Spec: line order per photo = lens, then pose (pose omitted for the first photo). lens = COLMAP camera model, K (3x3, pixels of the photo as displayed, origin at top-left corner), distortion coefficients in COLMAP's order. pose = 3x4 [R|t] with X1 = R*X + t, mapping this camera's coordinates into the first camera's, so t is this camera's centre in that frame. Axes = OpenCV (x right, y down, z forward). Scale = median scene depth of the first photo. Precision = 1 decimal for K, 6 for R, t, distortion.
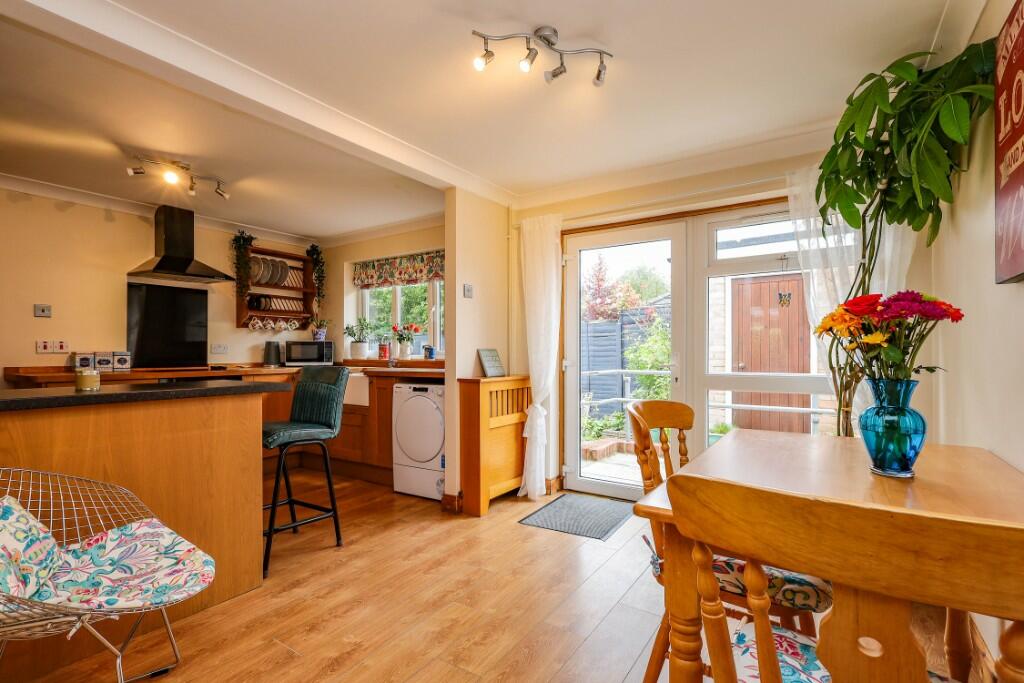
lens RADIAL K [[478.9, 0, 498.7], [0, 478.9, 353.1], [0, 0, 1]] dist [0.003373, -0.000241]
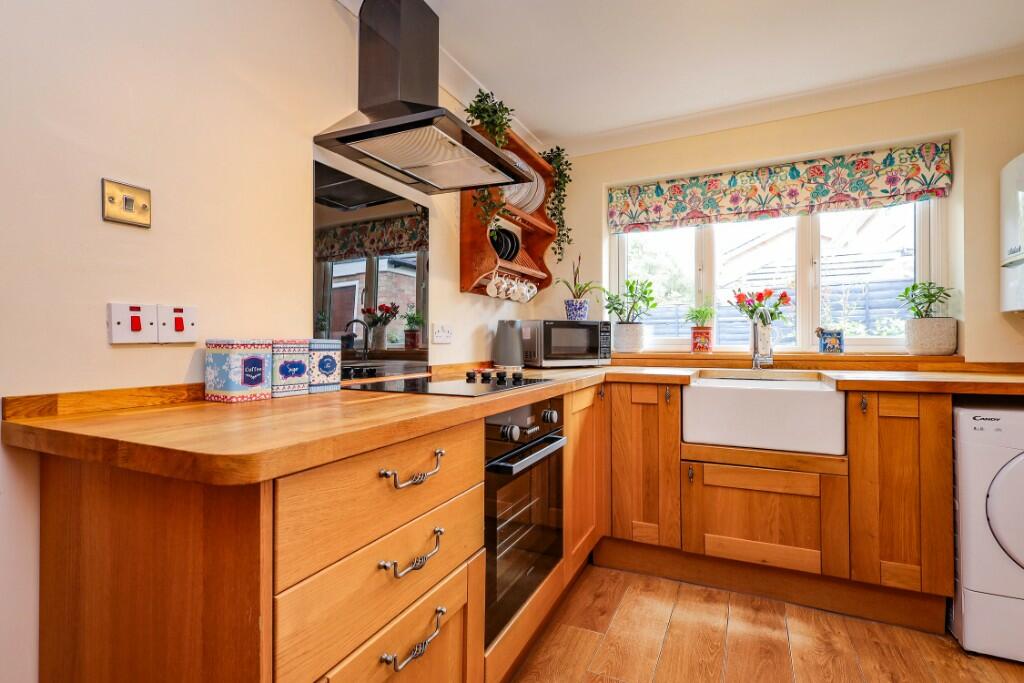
lens RADIAL K [[478.9, 0, 506.3], [0, 478.9, 341.9], [0, 0, 1]] dist [0.003373, -0.000241]
pose [[0.989728, -0.003132, 0.142928, -0.702721], [0.003681, 0.999987, -0.003577, 0.000662], [-0.142915, 0.004066, 0.989727, 0.618724]]
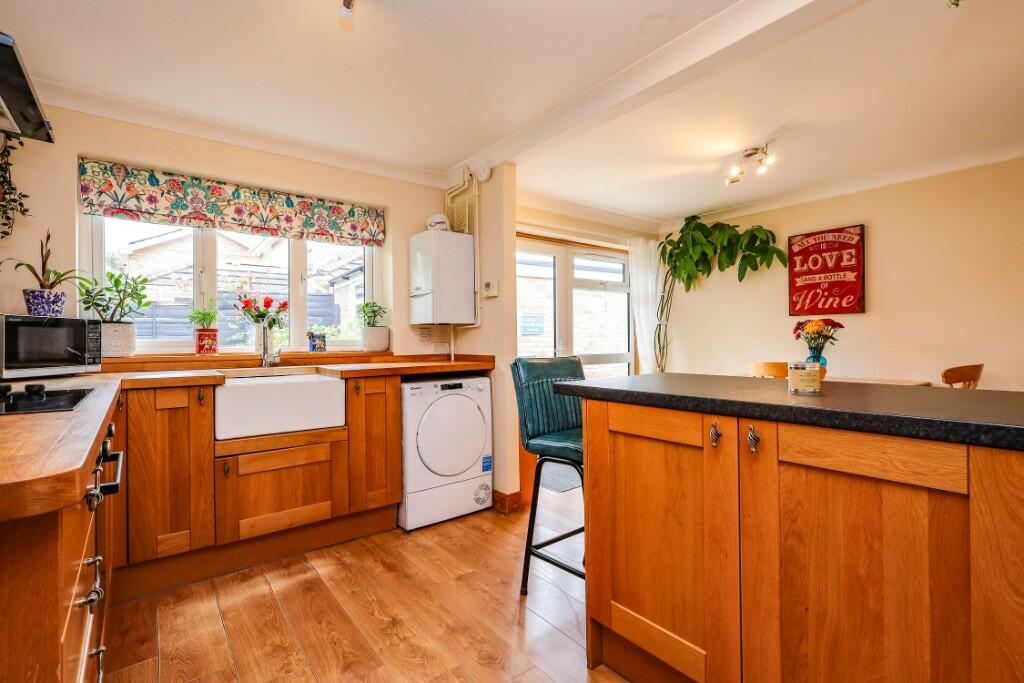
lens RADIAL K [[478.9, 0, 511.6], [0, 478.9, 344.8], [0, 0, 1]] dist [0.003373, -0.000241]
pose [[0.305723, -0.009694, 0.952071, -0.864214], [0.010640, 0.999921, 0.006764, 0.000729], [-0.952061, 0.008063, 0.305802, 0.625860]]
